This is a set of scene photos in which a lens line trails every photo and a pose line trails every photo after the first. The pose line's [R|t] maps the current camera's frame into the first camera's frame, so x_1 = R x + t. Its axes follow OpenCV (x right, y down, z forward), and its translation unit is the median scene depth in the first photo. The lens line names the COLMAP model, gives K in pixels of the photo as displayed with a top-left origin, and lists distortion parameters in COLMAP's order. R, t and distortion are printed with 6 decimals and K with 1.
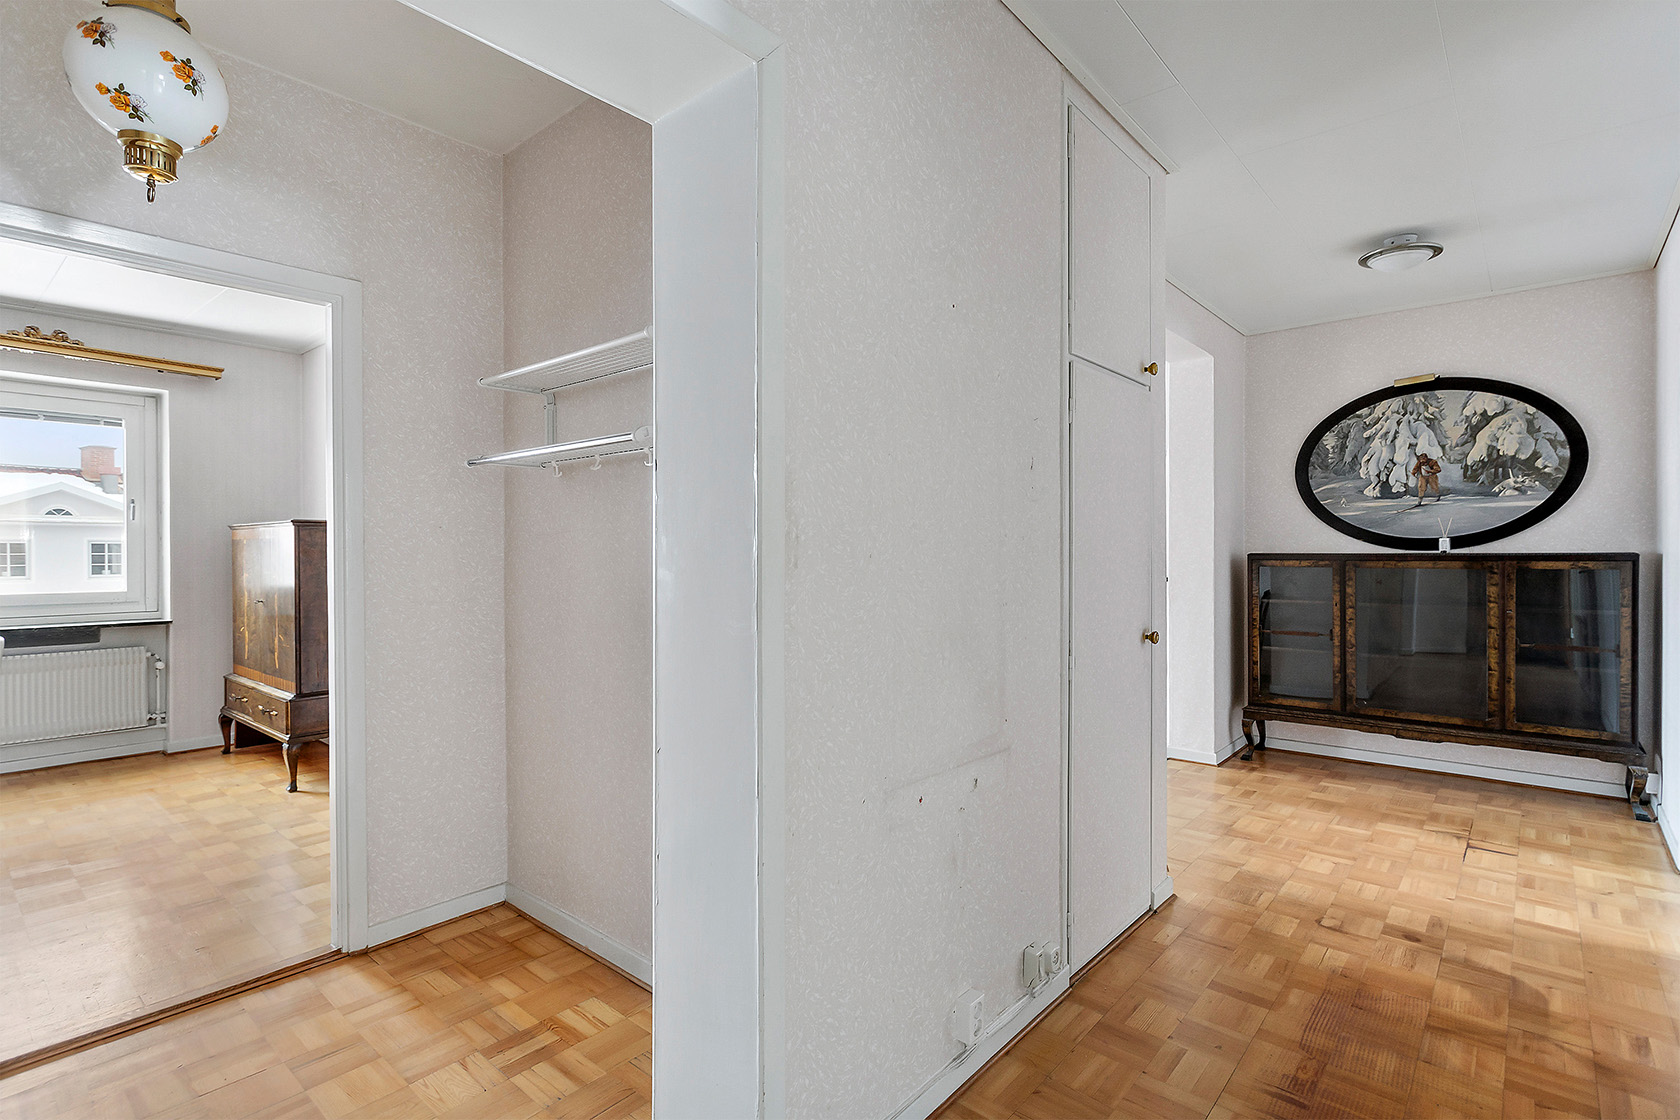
lens RADIAL K [[793.5, 0, 870.5], [0, 793.5, 559.5], [0, 0, 1]] dist [0.000912, 0.000356]
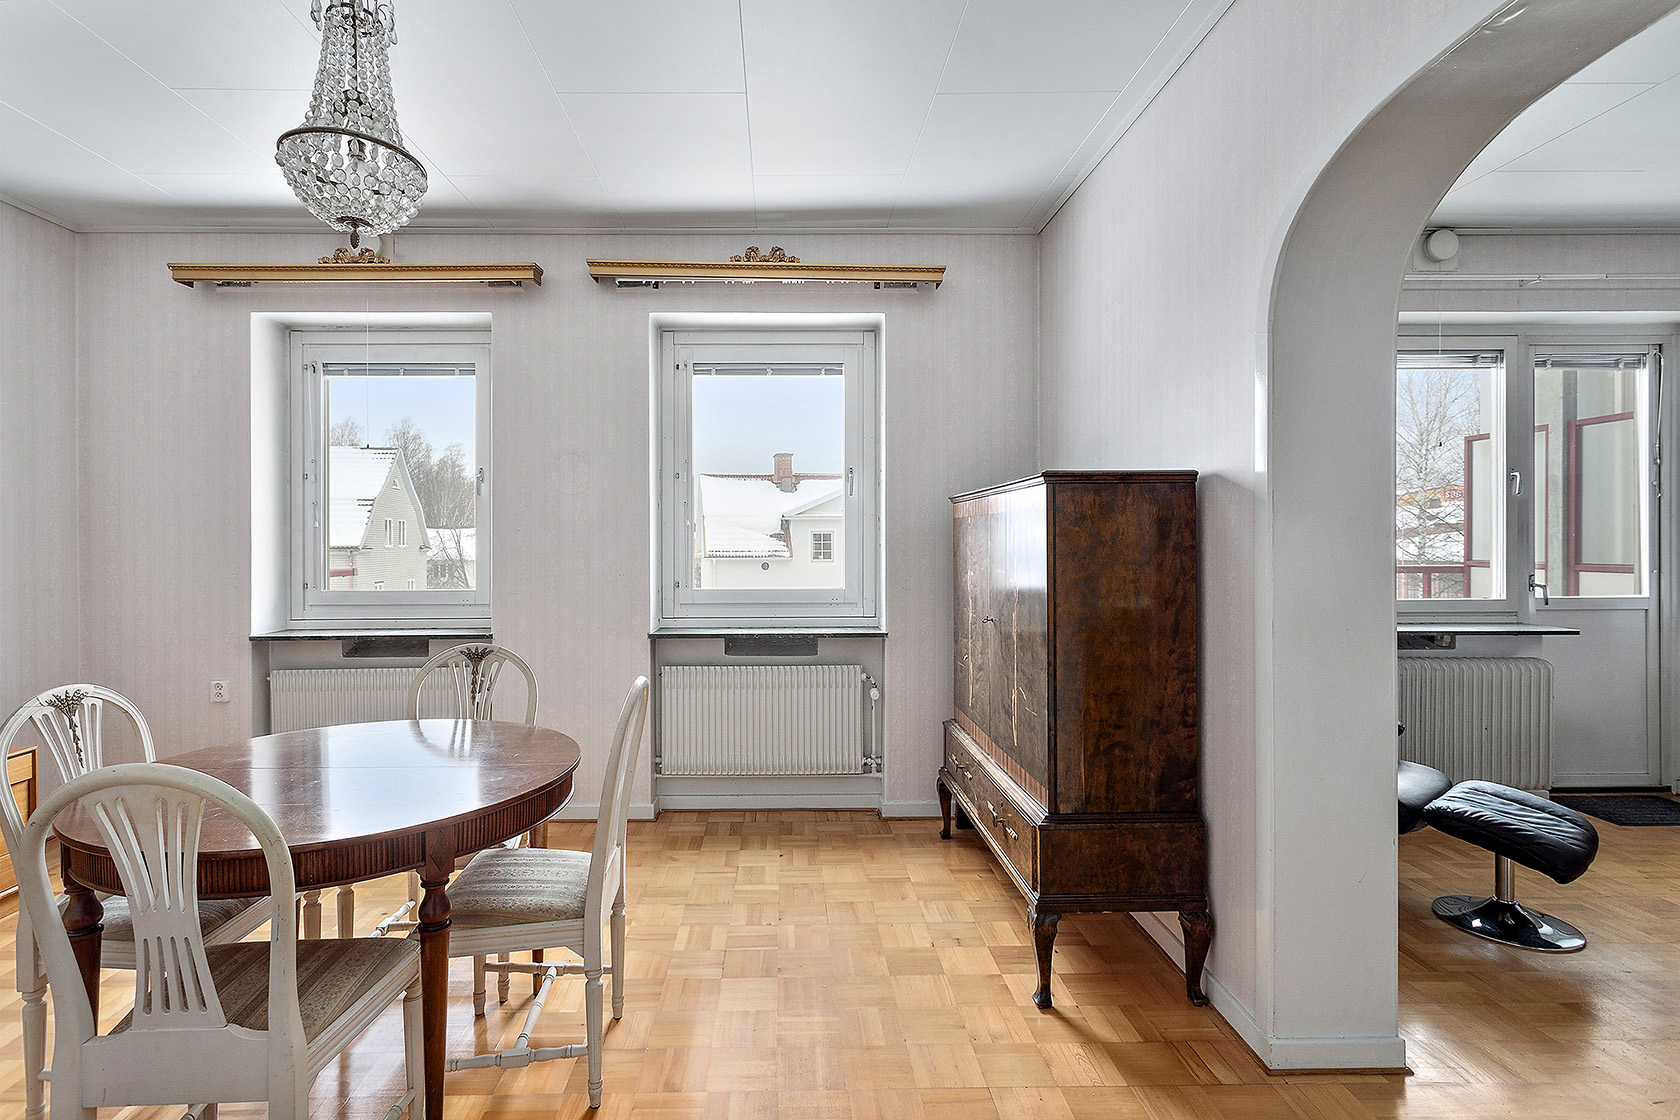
lens RADIAL K [[785.8, 0, 825.7], [0, 785.8, 543.7], [0, 0, 1]] dist [0.000469, 0.000735]
pose [[0.665613, 0.001511, -0.746296, -0.395657], [-0.005223, 0.999983, -0.002634, -0.001667], [0.746279, 0.005652, 0.665609, 0.496368]]
